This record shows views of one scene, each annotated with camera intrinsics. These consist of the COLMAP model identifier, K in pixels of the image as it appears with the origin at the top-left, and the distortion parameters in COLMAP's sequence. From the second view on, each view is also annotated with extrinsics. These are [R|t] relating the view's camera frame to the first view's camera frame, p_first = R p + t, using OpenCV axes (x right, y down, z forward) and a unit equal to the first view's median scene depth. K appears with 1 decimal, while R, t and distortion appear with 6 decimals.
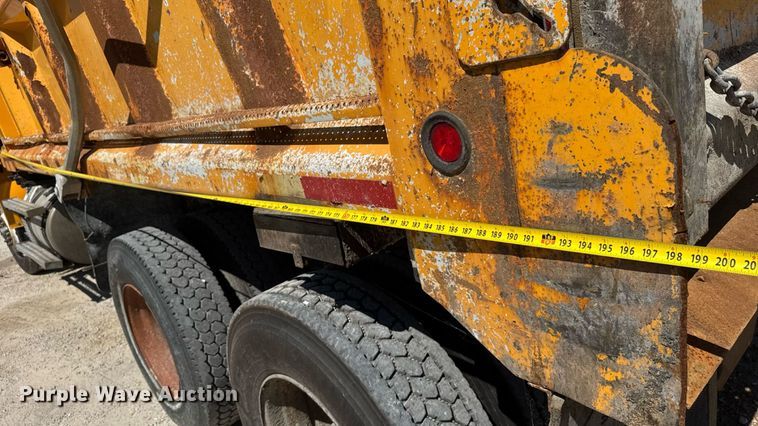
lens RADIAL K [[512.6, 0, 376.4], [0, 512.6, 209.6], [0, 0, 1]] dist [0.010169, -0.003673]
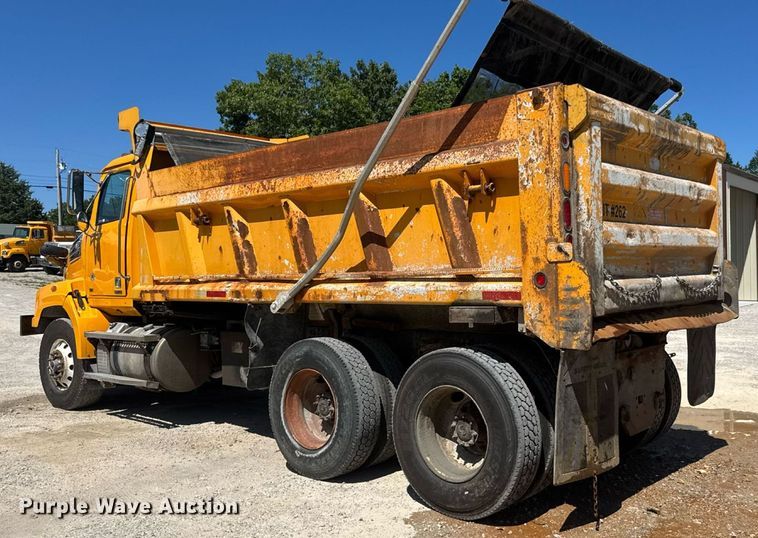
lens RADIAL K [[689.8, 0, 383.9], [0, 689.8, 269.8], [0, 0, 1]] dist [0.091673, 0.000000]
pose [[0.982684, 0.184045, 0.021443, -1.118523], [-0.168618, 0.936233, -0.308278, 1.562287], [-0.076812, 0.299324, 0.951055, -3.794918]]
